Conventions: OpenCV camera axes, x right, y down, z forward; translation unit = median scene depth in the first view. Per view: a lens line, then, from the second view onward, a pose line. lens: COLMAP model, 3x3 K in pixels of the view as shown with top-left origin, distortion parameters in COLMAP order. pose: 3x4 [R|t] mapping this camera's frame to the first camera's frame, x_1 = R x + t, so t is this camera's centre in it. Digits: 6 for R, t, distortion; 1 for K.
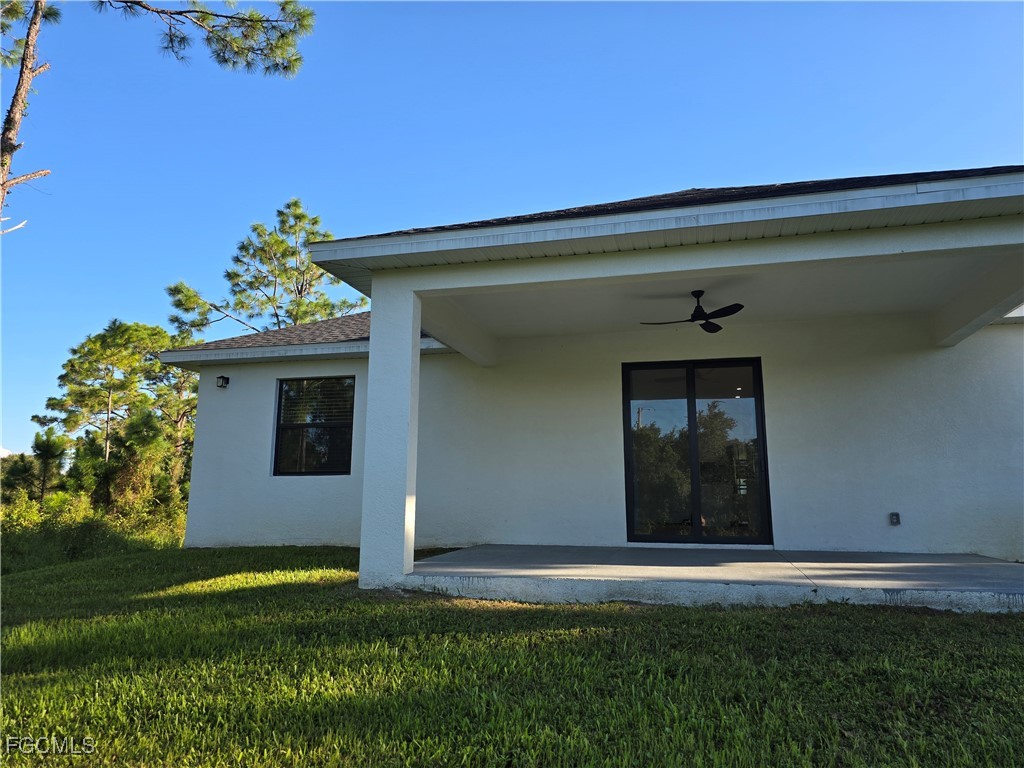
lens RADIAL K [[693.6, 0, 512.0], [0, 693.6, 384.0], [0, 0, 1]] dist [0.066192, -0.060185]
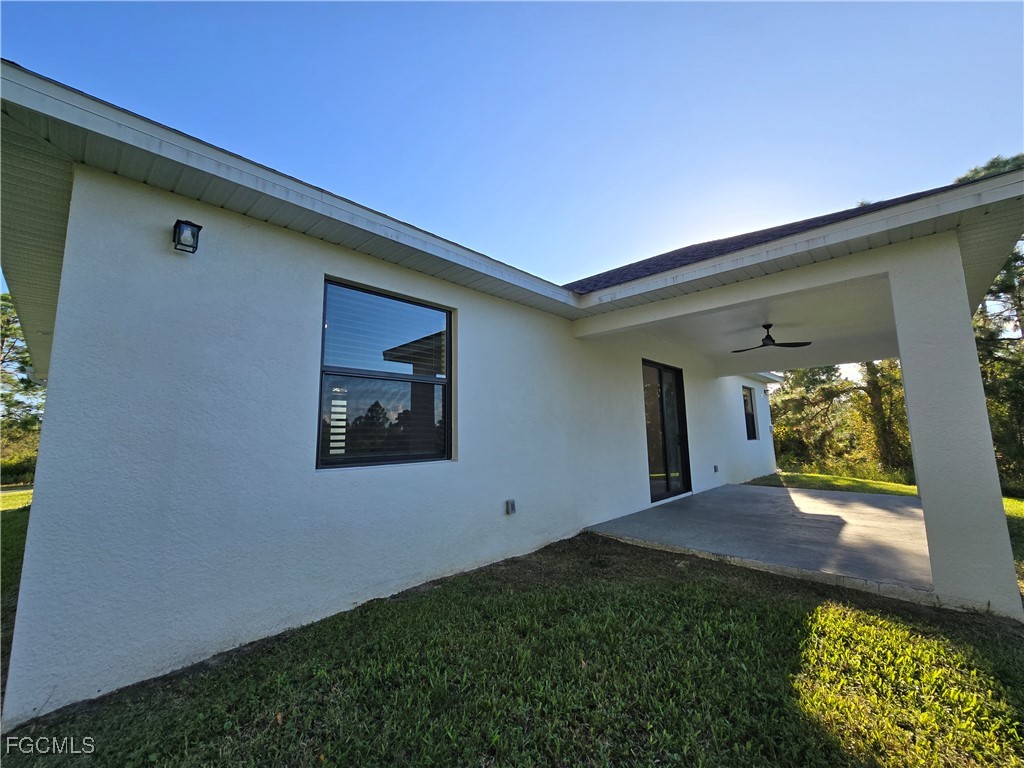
lens RADIAL K [[412.4, 0, 512.0], [0, 412.4, 384.0], [0, 0, 1]] dist [0.000066, 0.000008]
pose [[0.509647, 0.098101, 0.854773, -0.873117], [-0.132934, 0.990527, -0.034421, 0.107278], [-0.850052, -0.096085, 0.517860, 1.235299]]
